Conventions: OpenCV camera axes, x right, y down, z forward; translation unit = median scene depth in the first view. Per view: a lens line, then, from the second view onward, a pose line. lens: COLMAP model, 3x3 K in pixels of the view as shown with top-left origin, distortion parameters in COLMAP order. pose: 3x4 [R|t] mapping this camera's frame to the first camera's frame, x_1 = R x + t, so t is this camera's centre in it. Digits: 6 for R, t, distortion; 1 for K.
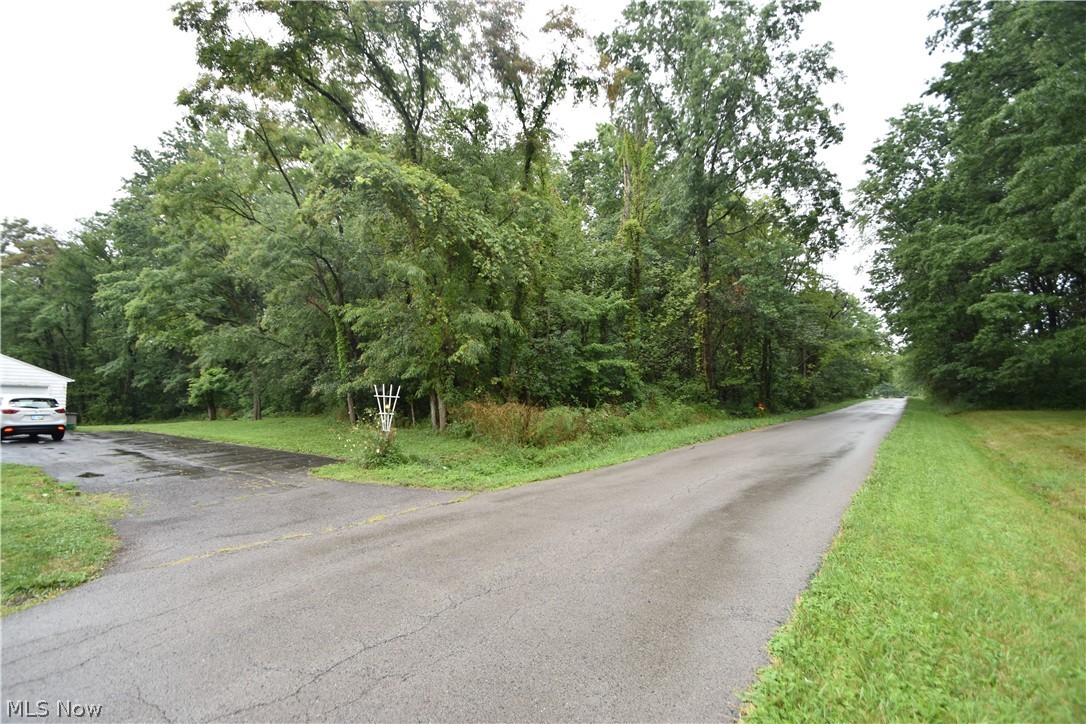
lens RADIAL K [[478.0, 0, 542.0], [0, 478.0, 374.6], [0, 0, 1]] dist [-0.008428, -0.006341]
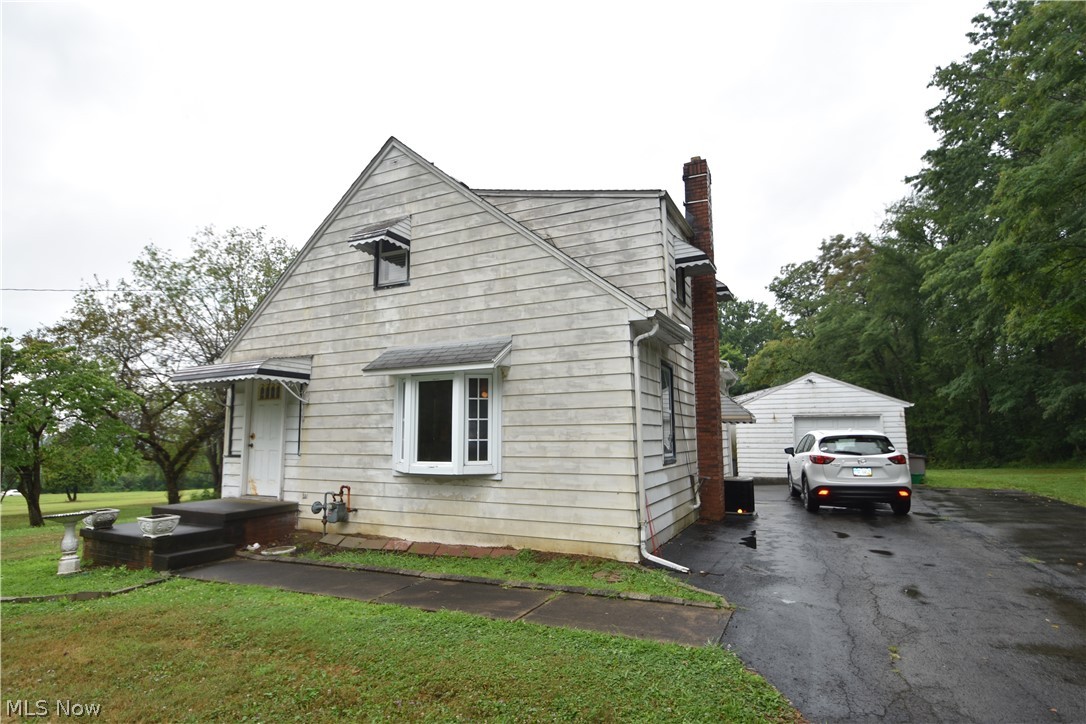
lens RADIAL K [[552.9, 0, 538.7], [0, 552.9, 372.0], [0, 0, 1]] dist [-0.007918, -0.008817]
pose [[0.188660, -0.119875, -0.974699, -0.326743], [0.068735, 0.991700, -0.108662, 0.013035], [0.979634, -0.046496, 0.195334, 0.328320]]
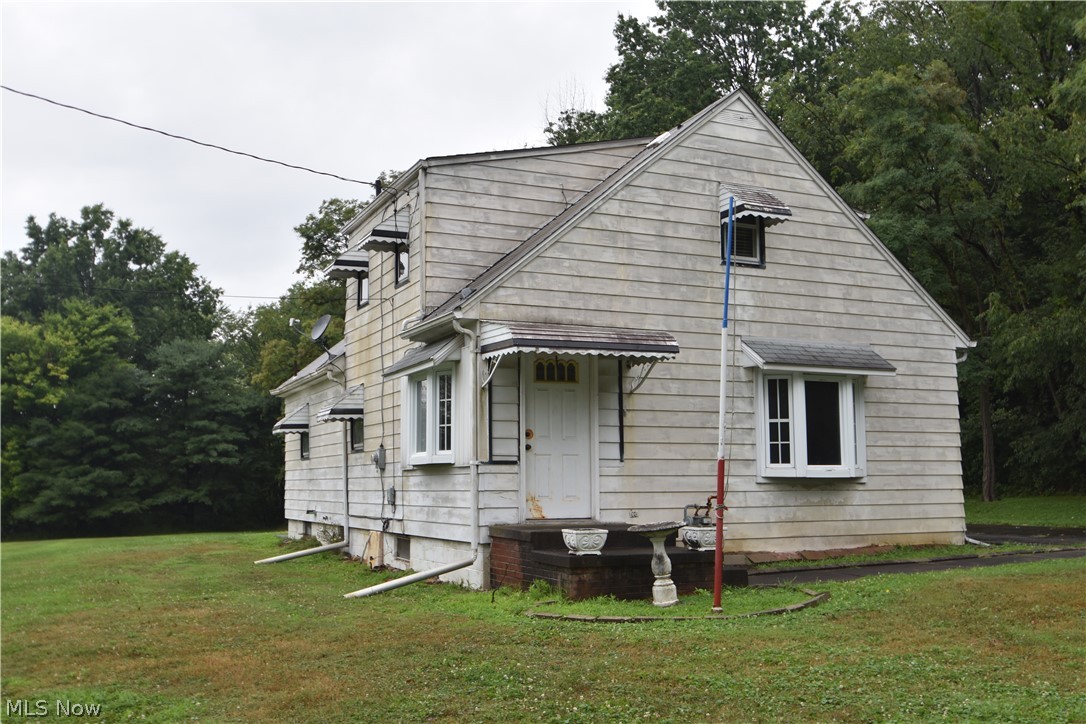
lens RADIAL K [[1092.9, 0, 541.2], [0, 1092.9, 370.1], [0, 0, 1]] dist [-0.066897, 0.000000]
pose [[0.877509, -0.057873, -0.476055, -0.487217], [0.037949, 0.997958, -0.051369, -0.000997], [0.478056, 0.027011, 0.877914, -0.230649]]
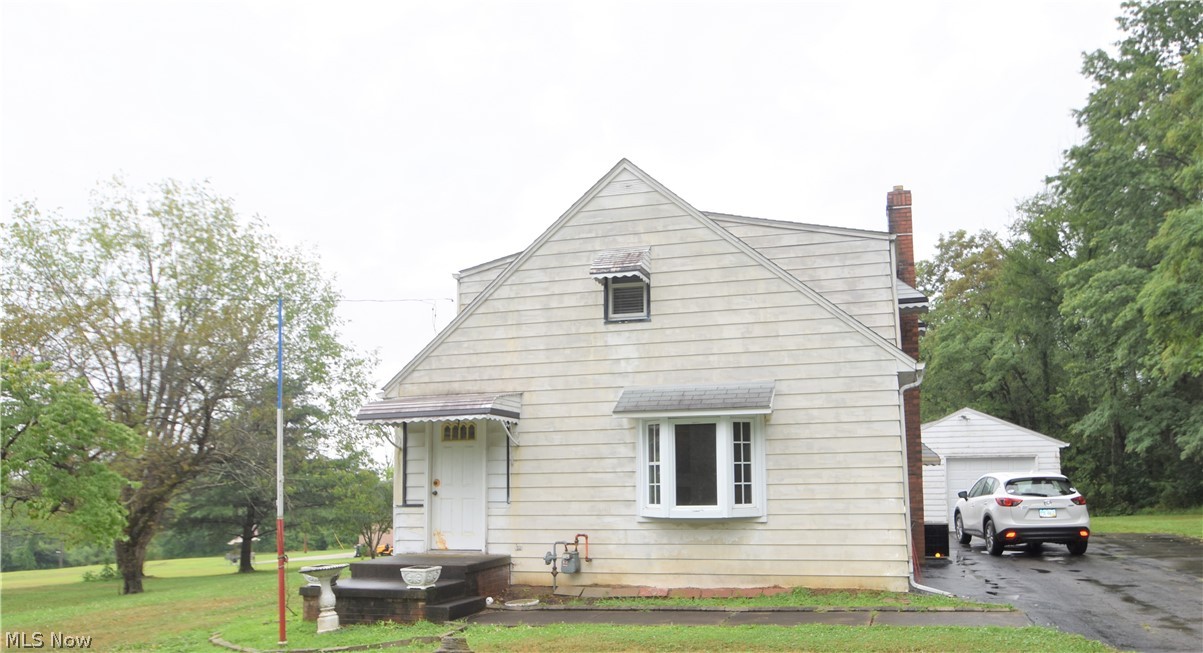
lens RADIAL K [[806.9, 0, 687.2], [0, 806.9, 407.1], [0, 0, 1]] dist [-0.026581, 0.003629]
pose [[0.390112, -0.096787, -0.915666, -0.236870], [0.074051, 0.994537, -0.073575, 0.003852], [0.917785, -0.039103, 0.395148, 0.159131]]
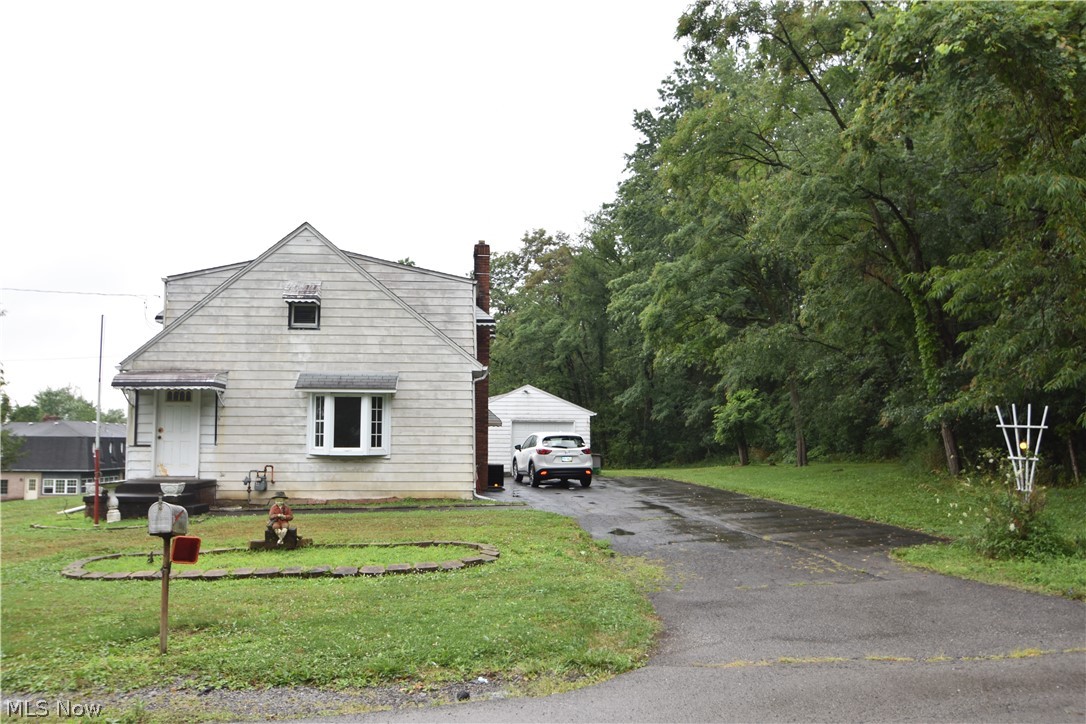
lens RADIAL K [[809.6, 0, 538.5], [0, 809.6, 369.5], [0, 0, 1]] dist [-0.051346, 0.023822]
pose [[0.659771, -0.069114, -0.748282, -0.004797], [0.048623, 0.997601, -0.049271, -0.000089], [0.749892, -0.003876, 0.661549, -0.001259]]
